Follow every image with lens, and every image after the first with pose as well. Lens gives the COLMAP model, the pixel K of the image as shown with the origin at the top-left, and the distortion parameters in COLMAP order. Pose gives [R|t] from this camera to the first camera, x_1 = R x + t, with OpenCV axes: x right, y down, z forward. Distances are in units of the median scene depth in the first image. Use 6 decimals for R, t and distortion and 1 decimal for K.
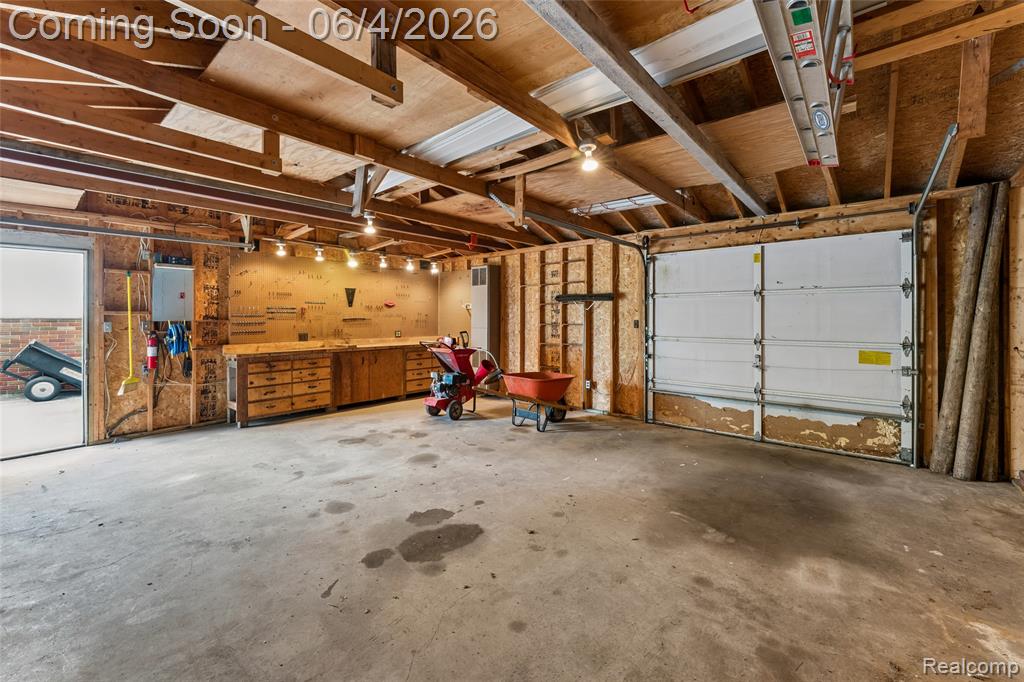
lens RADIAL K [[416.4, 0, 511.1], [0, 416.4, 326.5], [0, 0, 1]] dist [-0.002605, -0.000707]
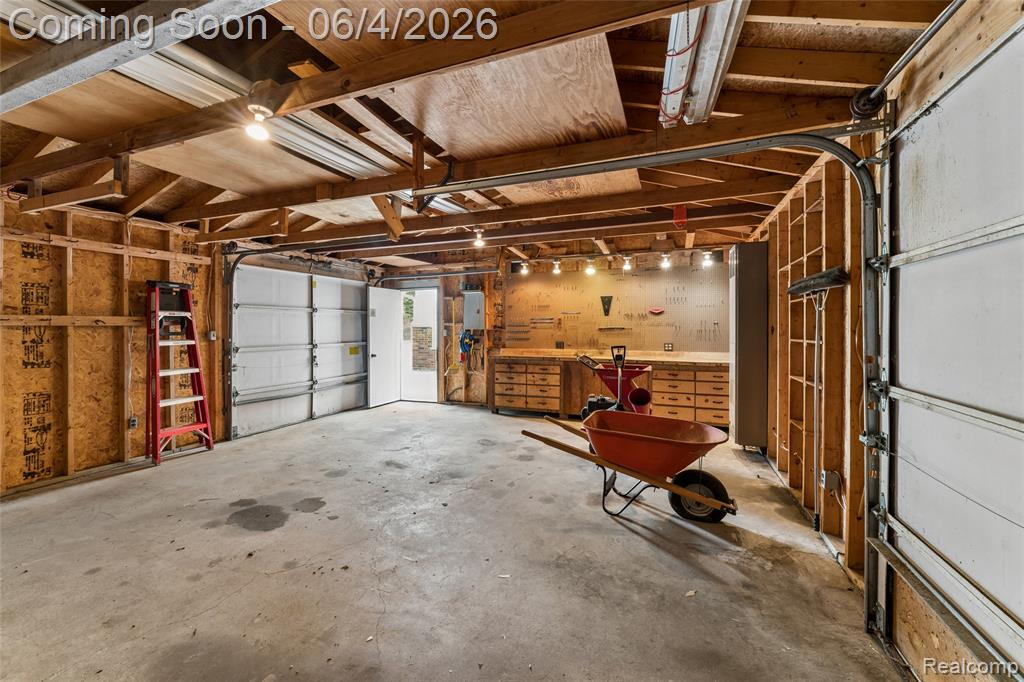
lens RADIAL K [[416.4, 0, 511.1], [0, 416.4, 326.5], [0, 0, 1]] dist [-0.002605, -0.000707]
pose [[0.324944, -0.001050, -0.945733, 0.634017], [-0.020346, 0.999760, -0.008101, -0.014502], [0.945514, 0.021874, 0.324845, 0.695015]]
